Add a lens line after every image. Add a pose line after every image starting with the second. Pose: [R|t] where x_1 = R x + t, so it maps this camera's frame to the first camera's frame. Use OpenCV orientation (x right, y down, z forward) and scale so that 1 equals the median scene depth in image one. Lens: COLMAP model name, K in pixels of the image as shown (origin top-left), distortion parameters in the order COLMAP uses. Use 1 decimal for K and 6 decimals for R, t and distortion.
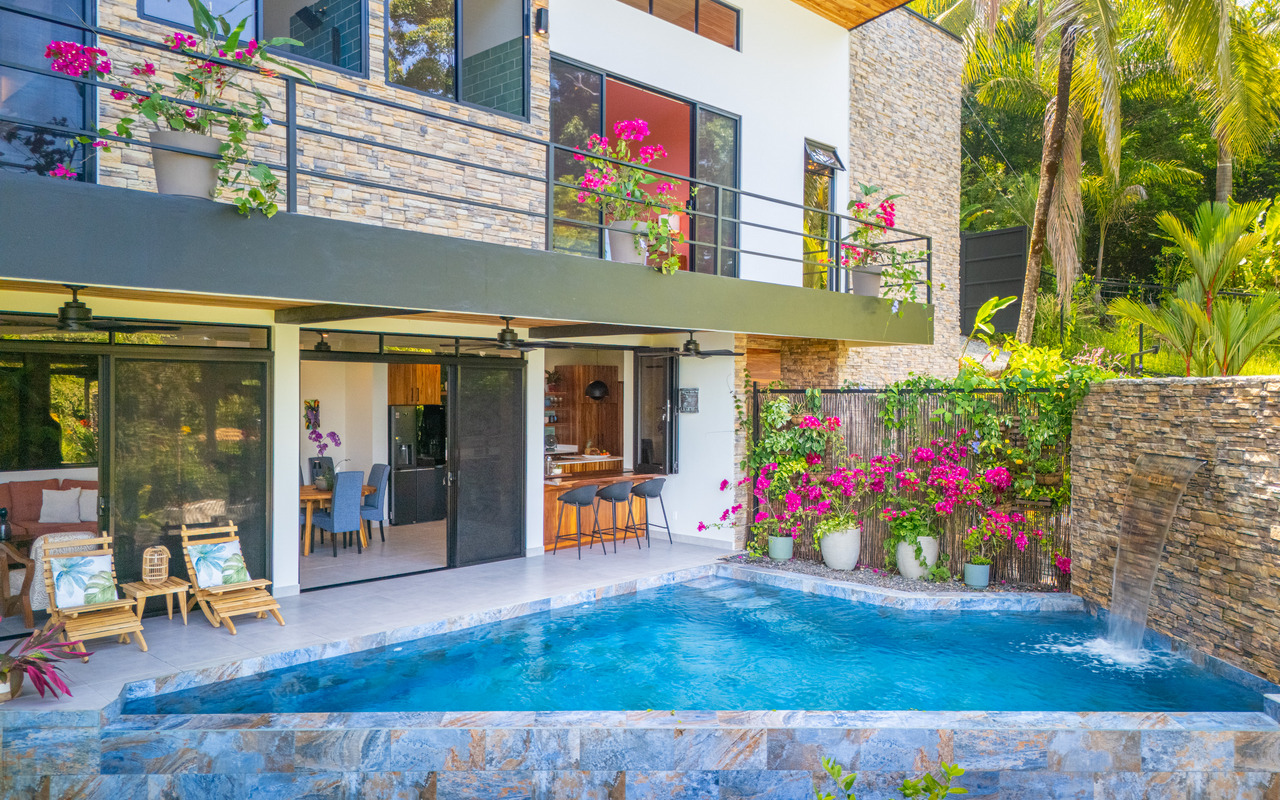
lens RADIAL K [[949.8, 0, 637.4], [0, 949.8, 394.7], [0, 0, 1]] dist [0.086362, -0.091513]
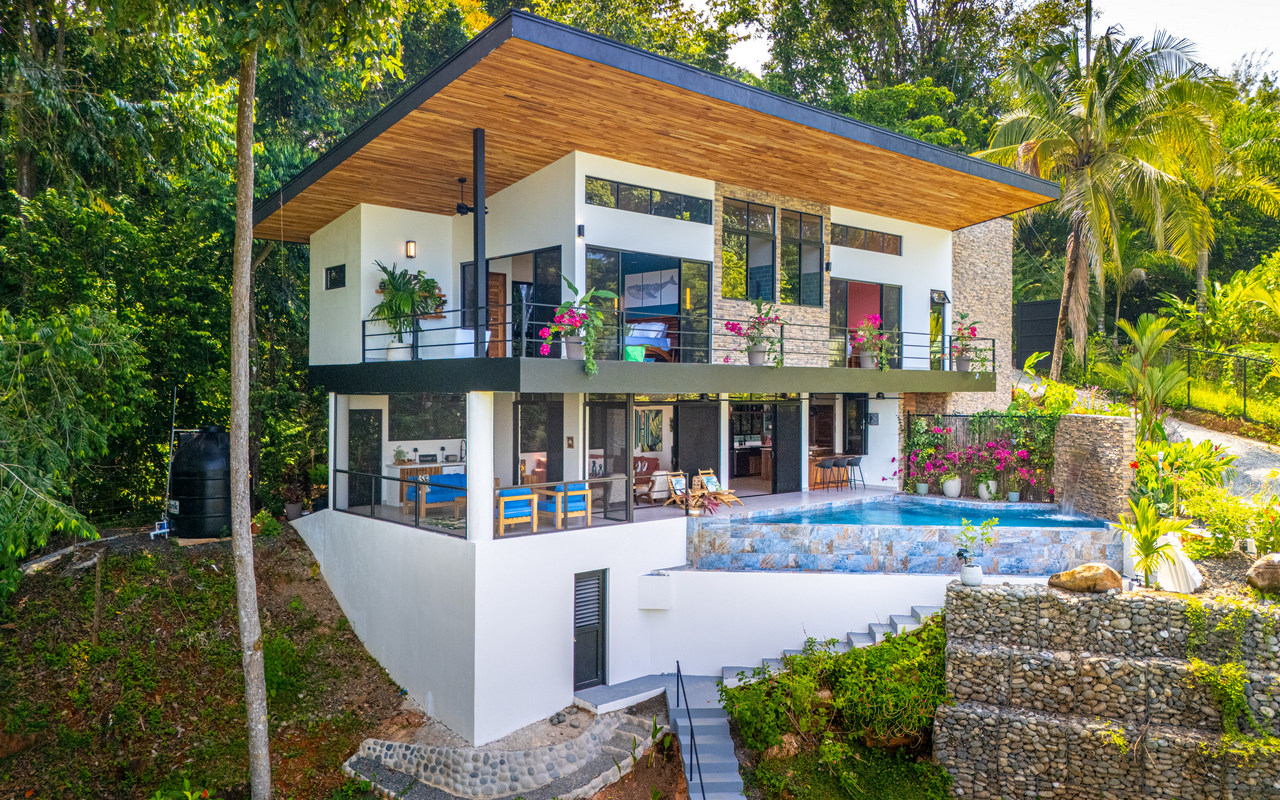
lens RADIAL K [[949.8, 0, 637.4], [0, 949.8, 394.7], [0, 0, 1]] dist [0.086362, -0.091513]
pose [[0.997747, -0.000329, -0.067081, -0.347074], [0.000445, 0.999998, 0.001717, -0.055121], [0.067080, -0.001743, 0.997746, -1.199922]]
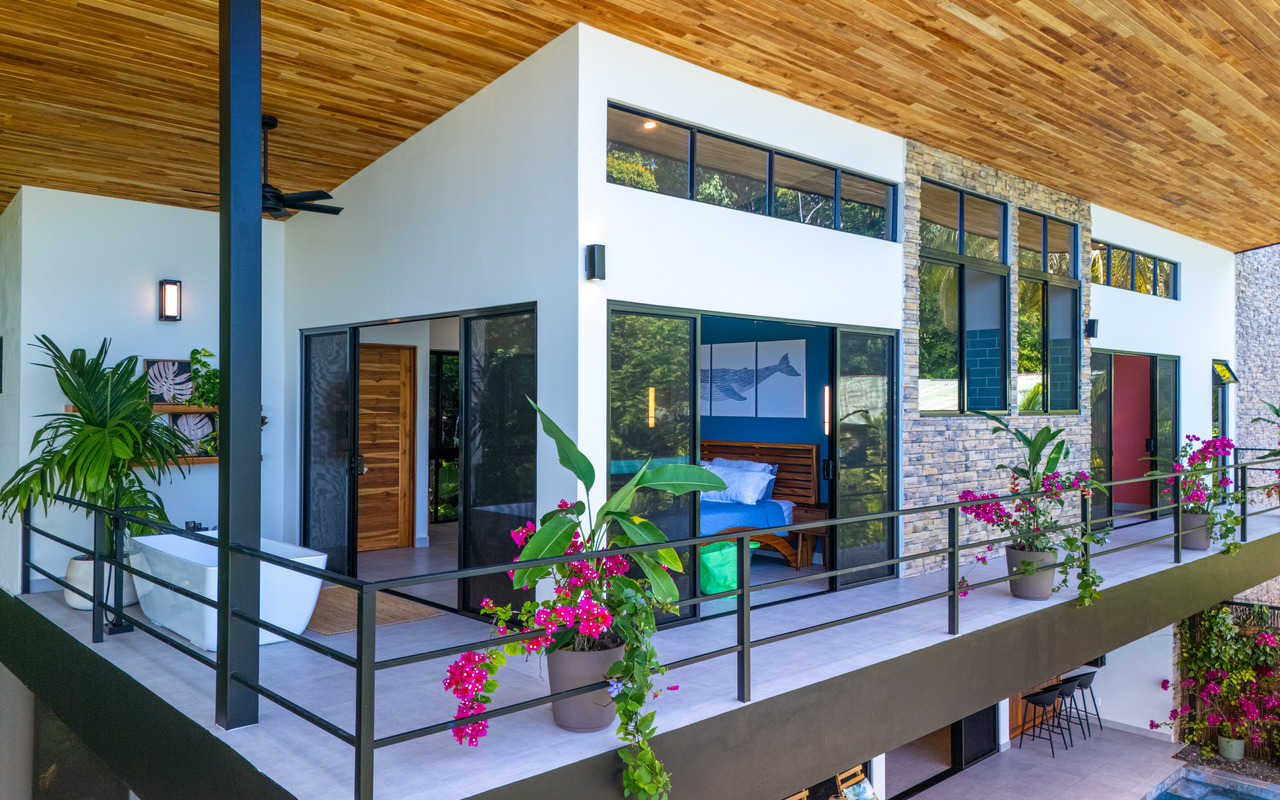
lens RADIAL K [[949.8, 0, 637.4], [0, 949.8, 394.7], [0, 0, 1]] dist [0.086362, -0.091513]
pose [[0.999098, -0.001211, -0.042447, -0.498786], [0.000782, 0.999949, -0.010108, -0.243103], [0.042457, 0.010065, 0.999048, -0.169565]]
